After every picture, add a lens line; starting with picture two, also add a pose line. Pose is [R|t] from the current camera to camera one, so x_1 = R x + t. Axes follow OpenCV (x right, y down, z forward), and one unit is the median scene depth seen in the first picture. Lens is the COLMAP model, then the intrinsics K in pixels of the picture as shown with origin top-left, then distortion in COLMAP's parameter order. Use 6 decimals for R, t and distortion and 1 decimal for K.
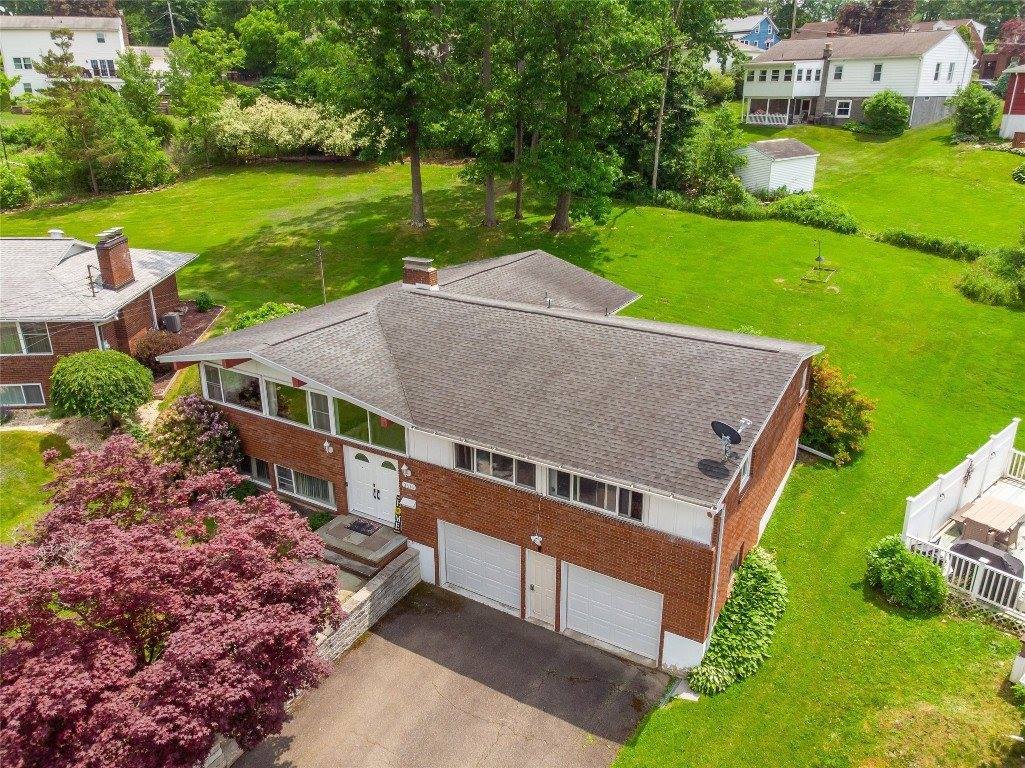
lens RADIAL K [[722.6, 0, 512.5], [0, 722.6, 384.0], [0, 0, 1]] dist [-0.021872, 0.044003]
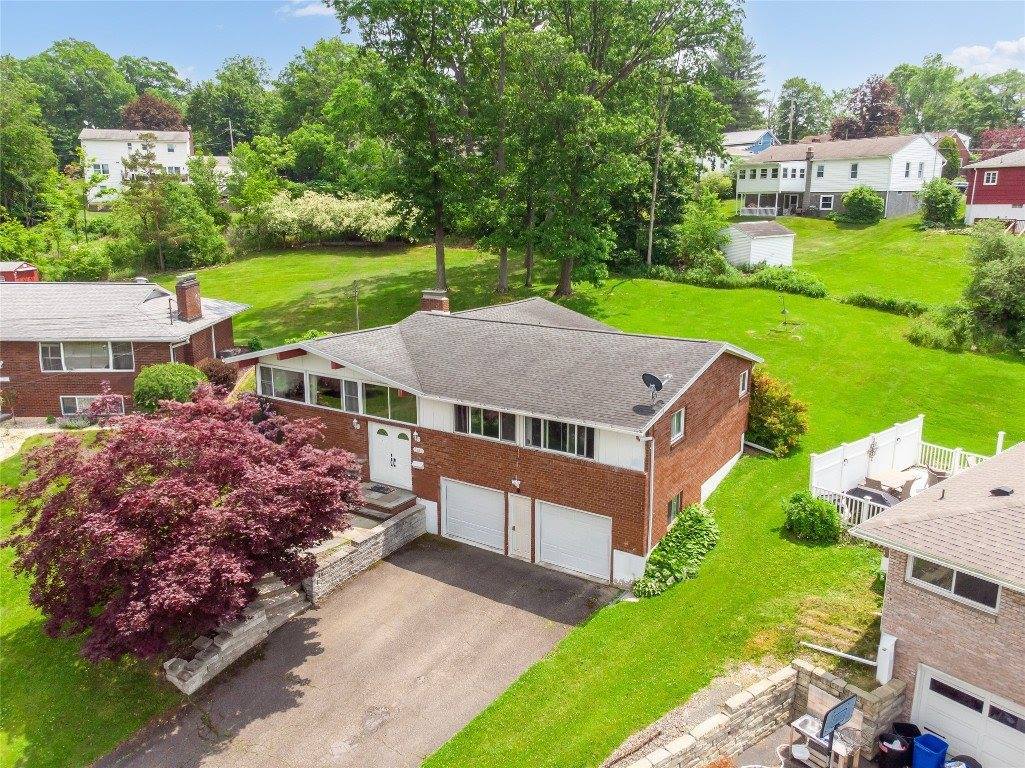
lens RADIAL K [[710.0, 0, 512.5], [0, 710.0, 384.0], [0, 0, 1]] dist [0.004754, 0.002341]
pose [[0.999335, 0.010361, -0.034947, 0.039581], [-0.014978, 0.990792, -0.134563, 0.120860], [0.033231, 0.134997, 0.990289, -0.150845]]
